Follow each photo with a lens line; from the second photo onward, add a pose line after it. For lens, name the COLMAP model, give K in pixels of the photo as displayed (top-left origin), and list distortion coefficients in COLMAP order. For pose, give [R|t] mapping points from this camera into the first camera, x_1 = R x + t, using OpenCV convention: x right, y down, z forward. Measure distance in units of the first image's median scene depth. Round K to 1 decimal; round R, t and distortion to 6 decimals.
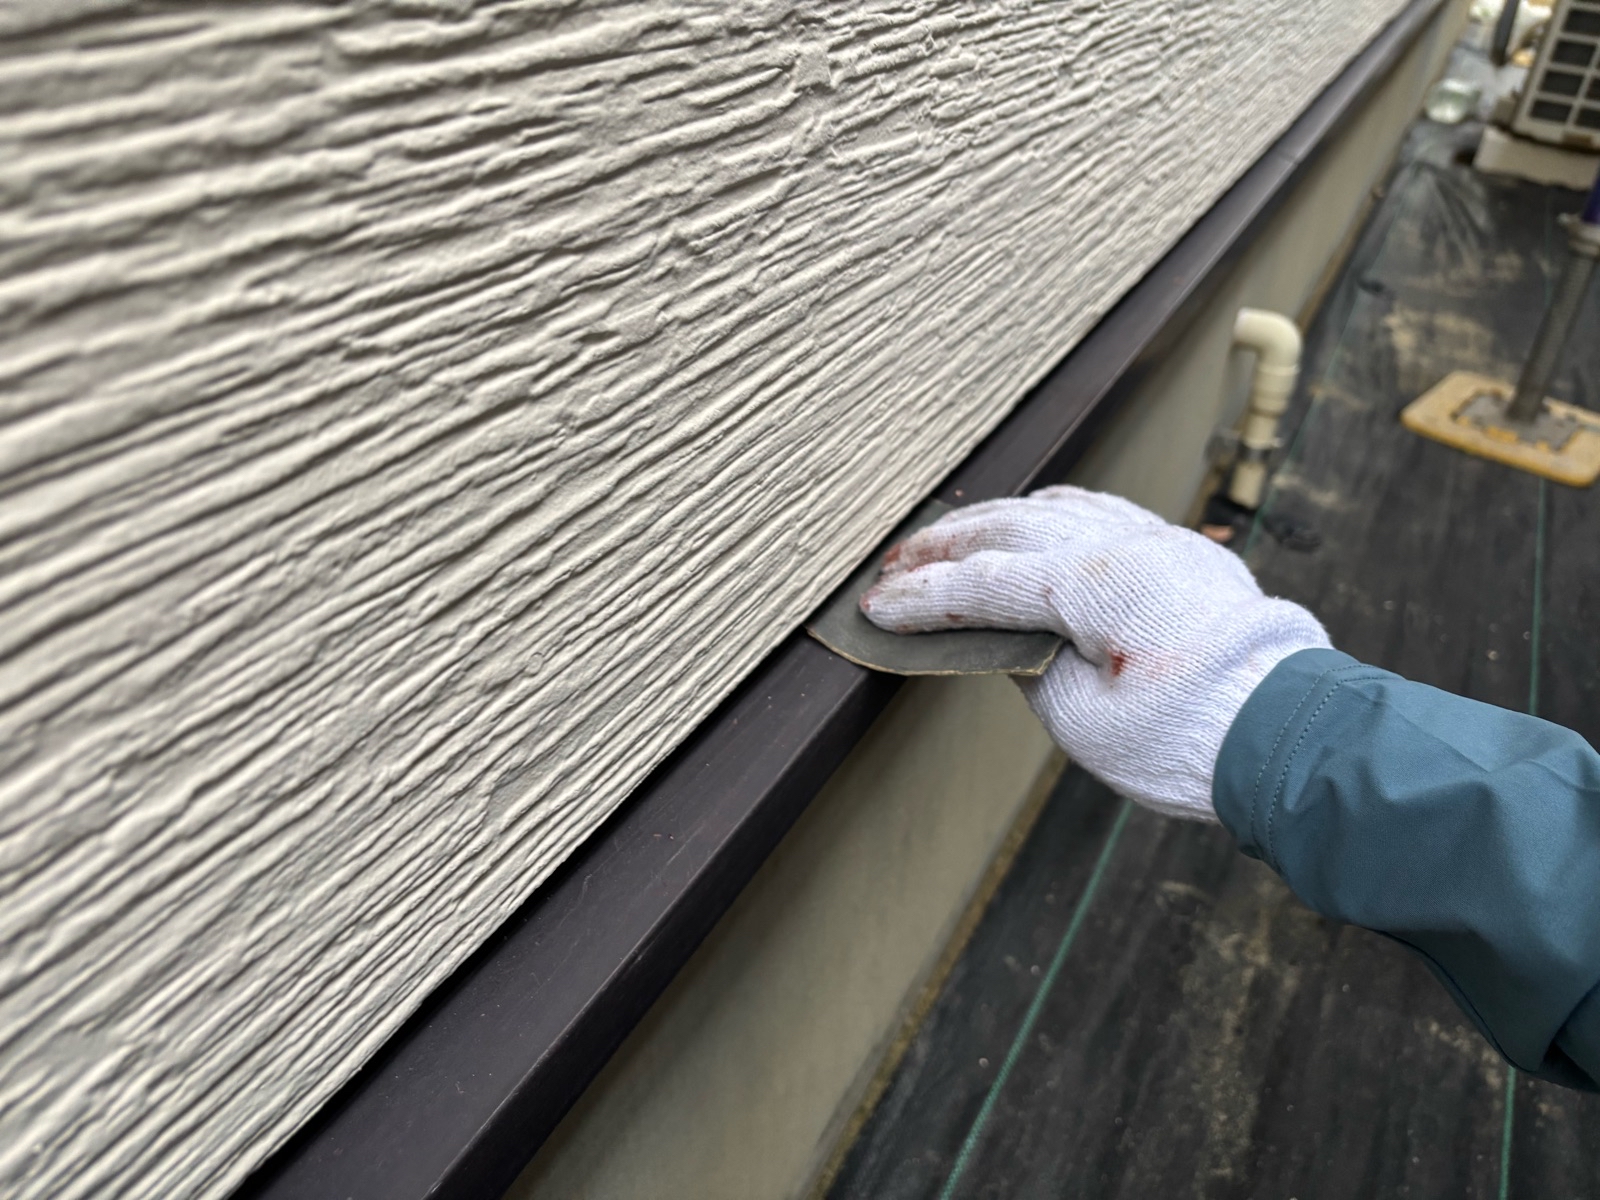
lens RADIAL K [[1225.5, 0, 799.6], [0, 1225.5, 593.3], [0, 0, 1]] dist [0.000705, -0.000823]
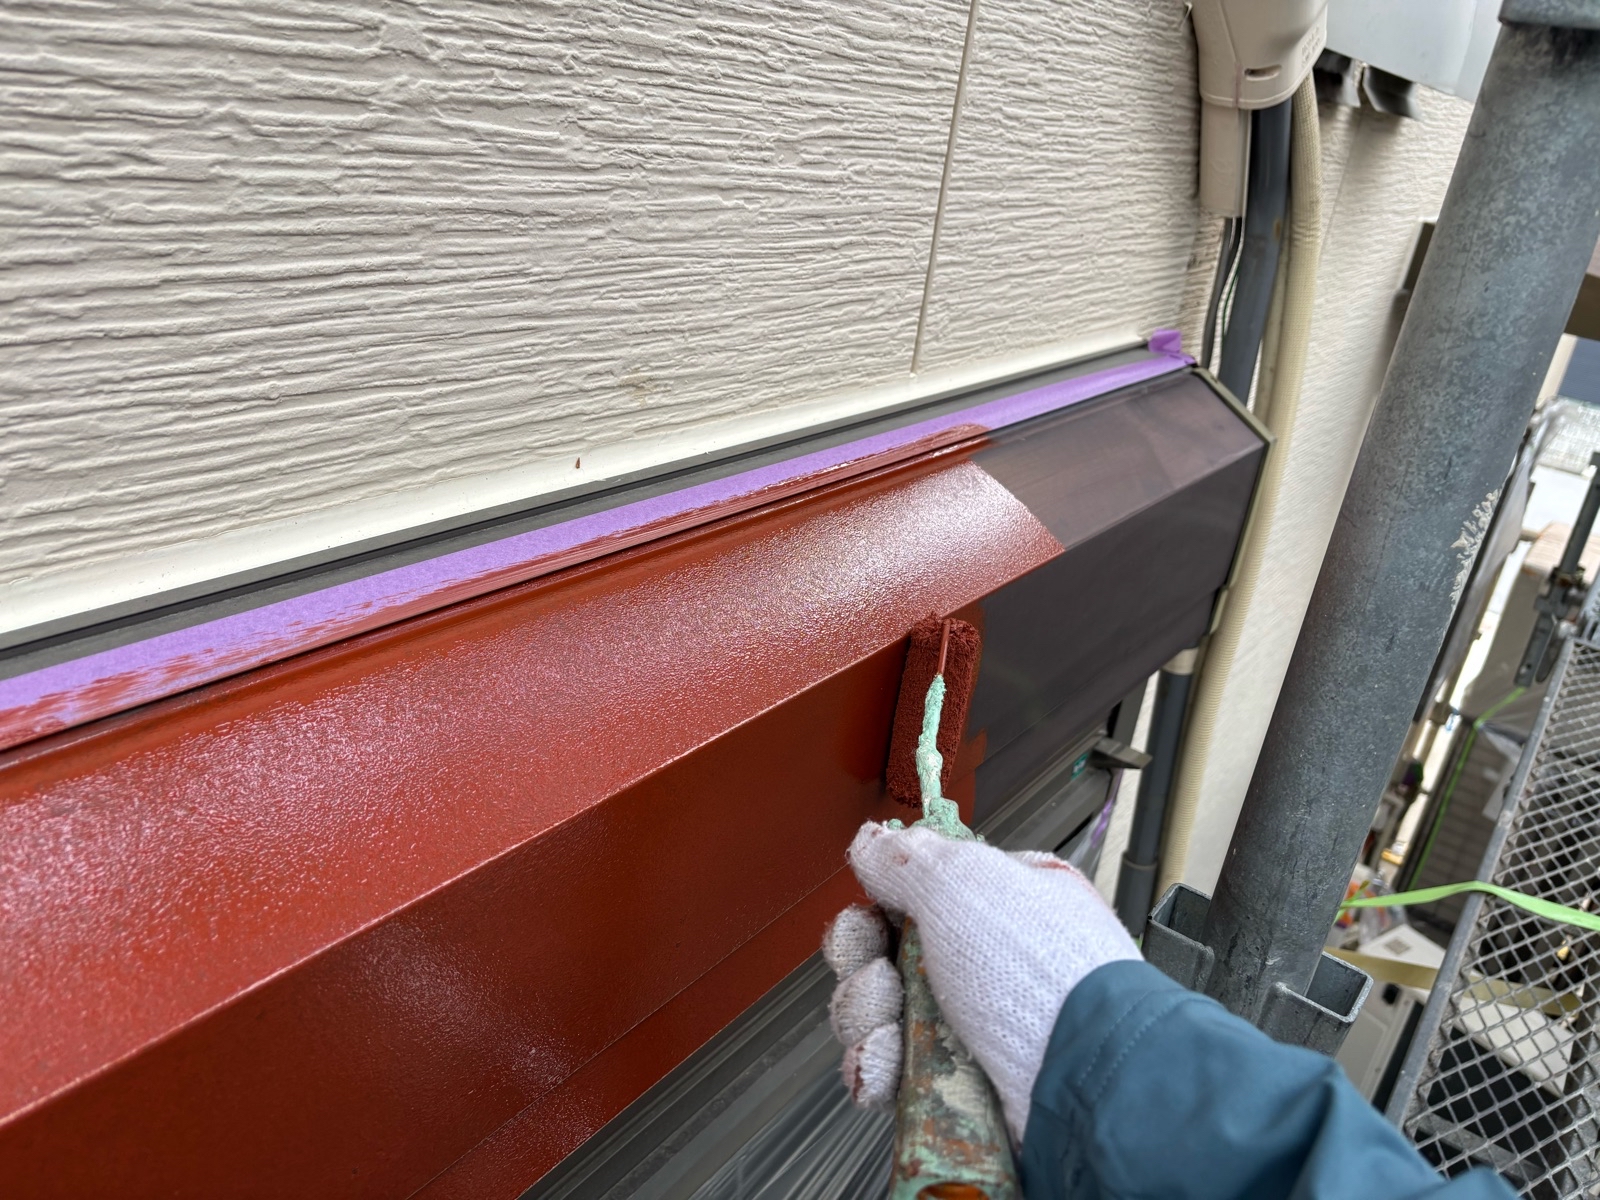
lens RADIAL K [[1202.1, 0, 800.0], [0, 1202.1, 600.0], [0, 0, 1]] dist [-0.000651, 0.003672]
pose [[0.986401, 0.138401, -0.088645, 0.677835], [-0.150215, 0.978032, -0.144529, 0.323389], [0.066695, 0.155880, 0.985522, -0.200099]]
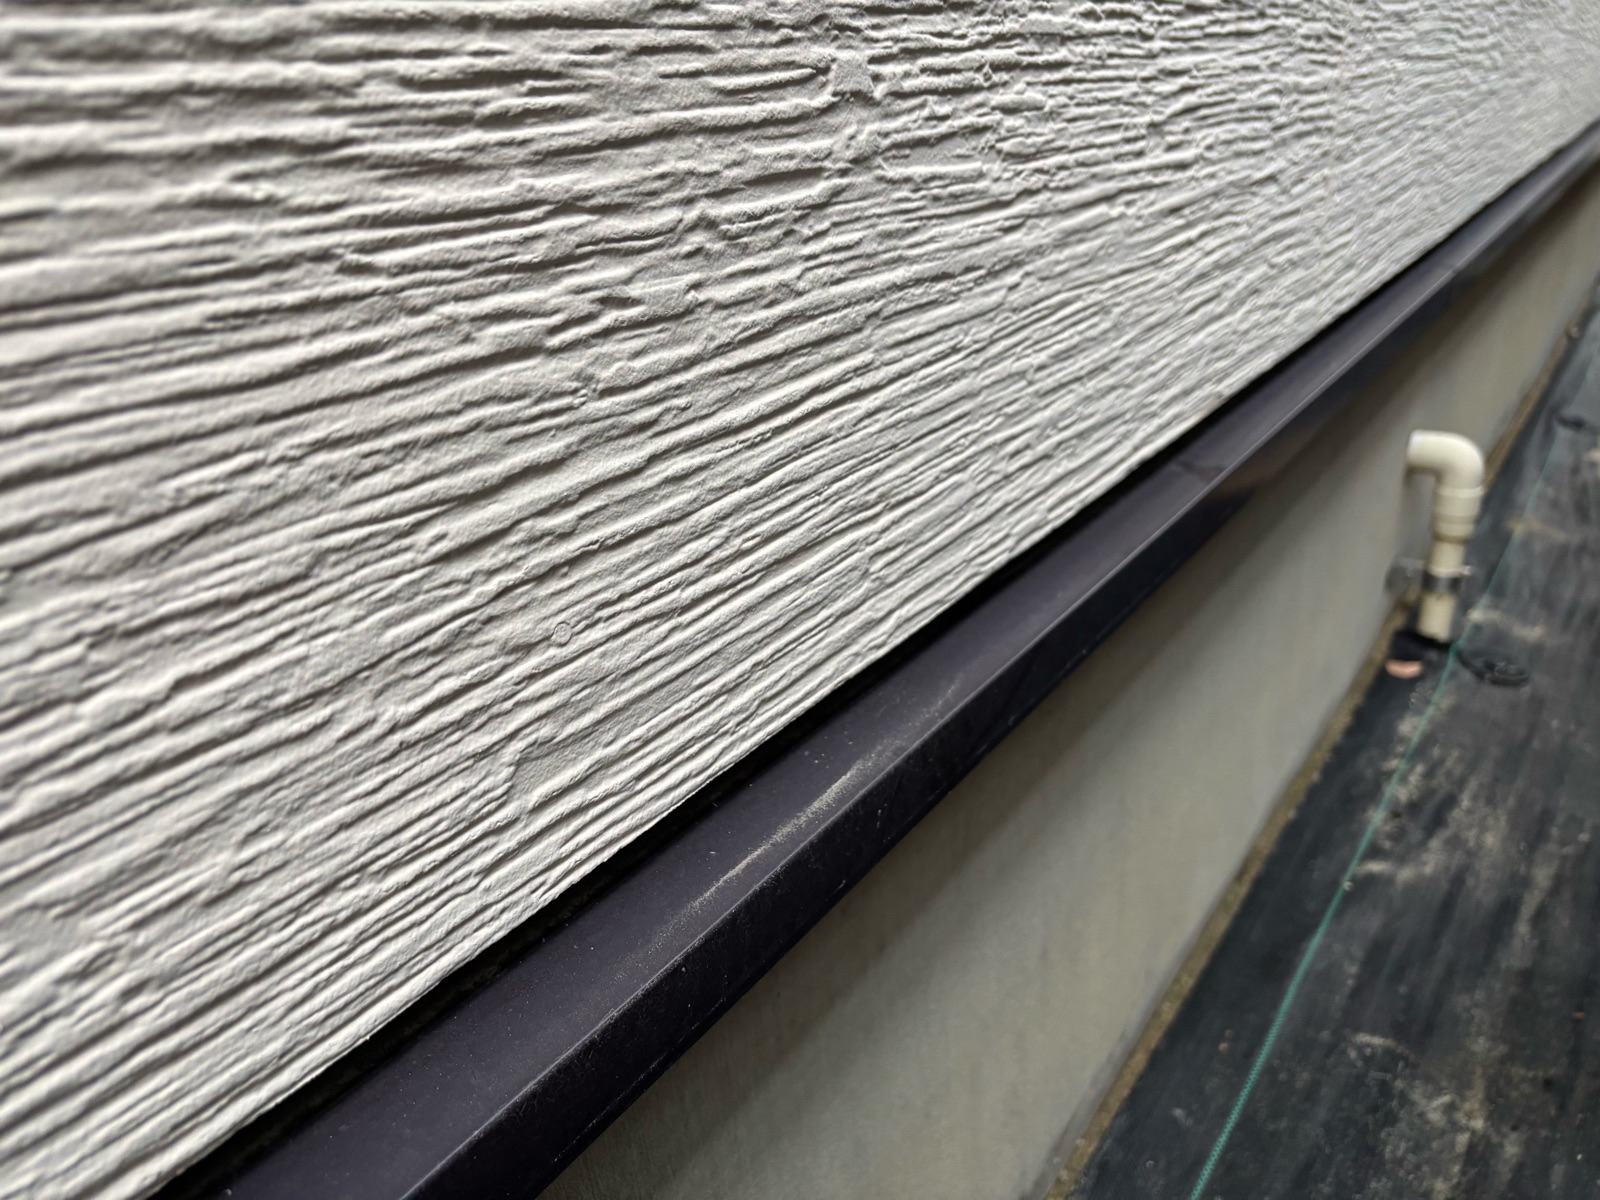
lens RADIAL K [[1232.6, 0, 800.8], [0, 1232.6, 608.9], [0, 0, 1]] dist [0.001066, -0.000157]
pose [[0.989244, -0.027970, -0.143577, 0.108807], [0.007753, 0.990194, -0.139484, 0.163979], [0.146070, 0.136870, 0.979760, 0.045518]]
